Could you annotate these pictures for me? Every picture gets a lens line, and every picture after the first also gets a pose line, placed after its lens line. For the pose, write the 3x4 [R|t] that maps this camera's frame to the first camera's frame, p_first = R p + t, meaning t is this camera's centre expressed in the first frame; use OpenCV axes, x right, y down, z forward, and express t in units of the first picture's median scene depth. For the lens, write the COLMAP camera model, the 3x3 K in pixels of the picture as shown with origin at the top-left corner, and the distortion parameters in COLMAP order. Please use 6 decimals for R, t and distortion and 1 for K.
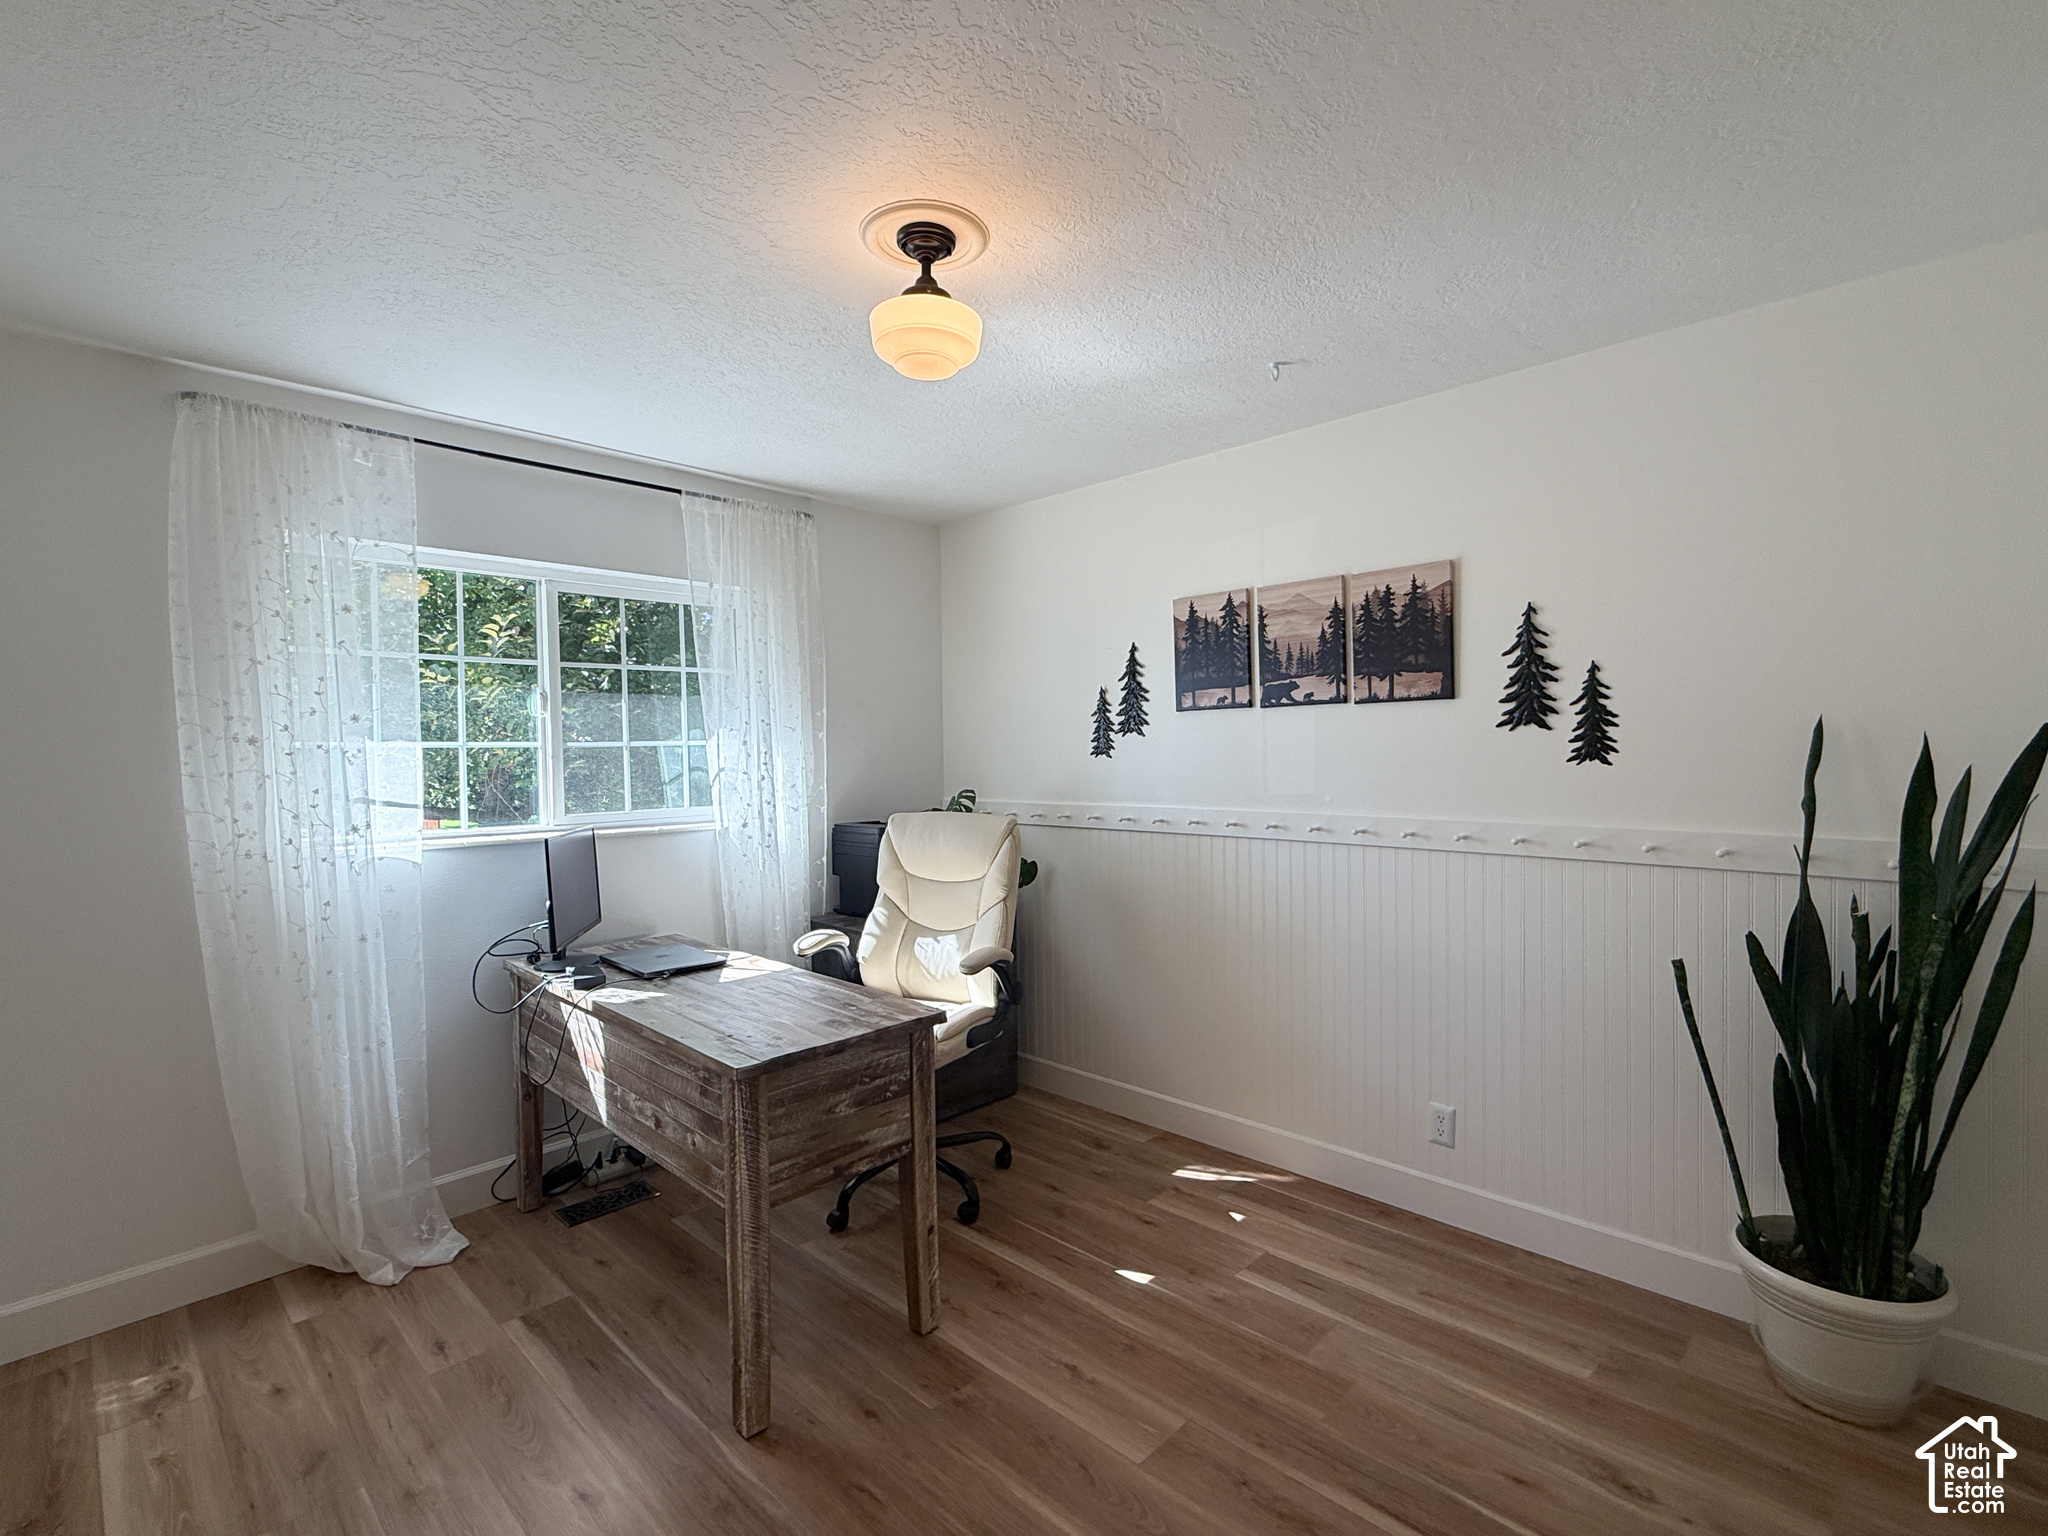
lens RADIAL K [[947.2, 0, 1048.3], [0, 947.2, 776.6], [0, 0, 1]] dist [0.000946, -0.000377]
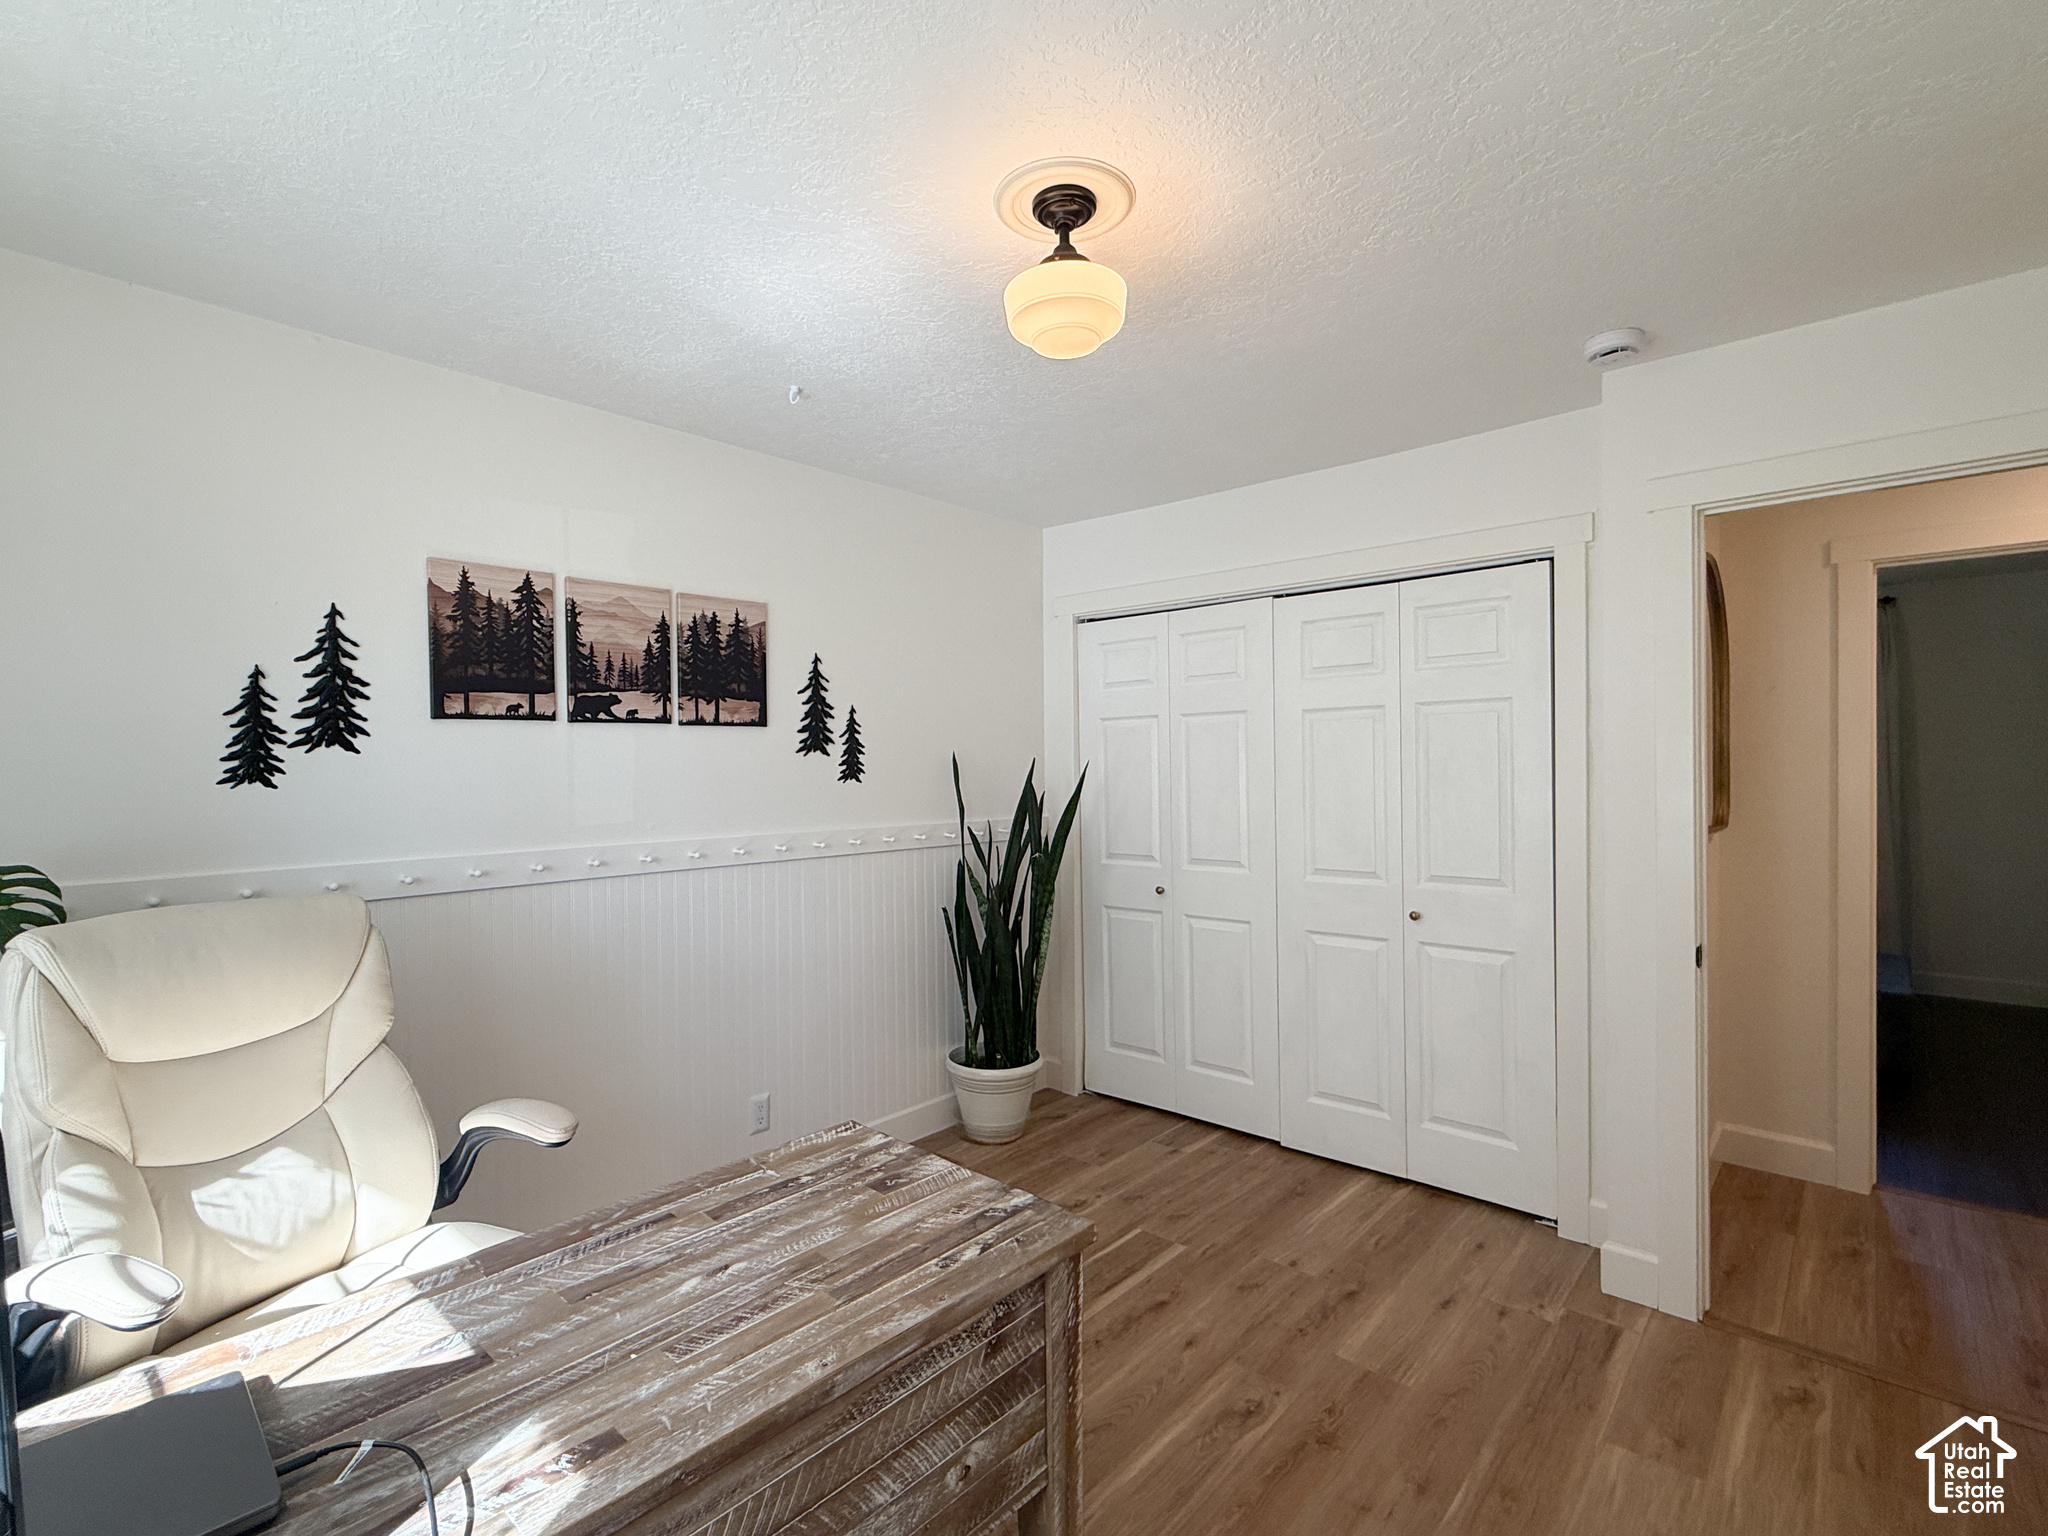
lens RADIAL K [[947.2, 0, 1047.7], [0, 947.2, 760.4], [0, 0, 1]] dist [0.000946, -0.000377]
pose [[-0.034365, 0.006802, 0.999386, -0.640275], [0.028618, 0.999573, -0.005819, -0.023343], [-0.999000, 0.028401, -0.034545, 0.636438]]
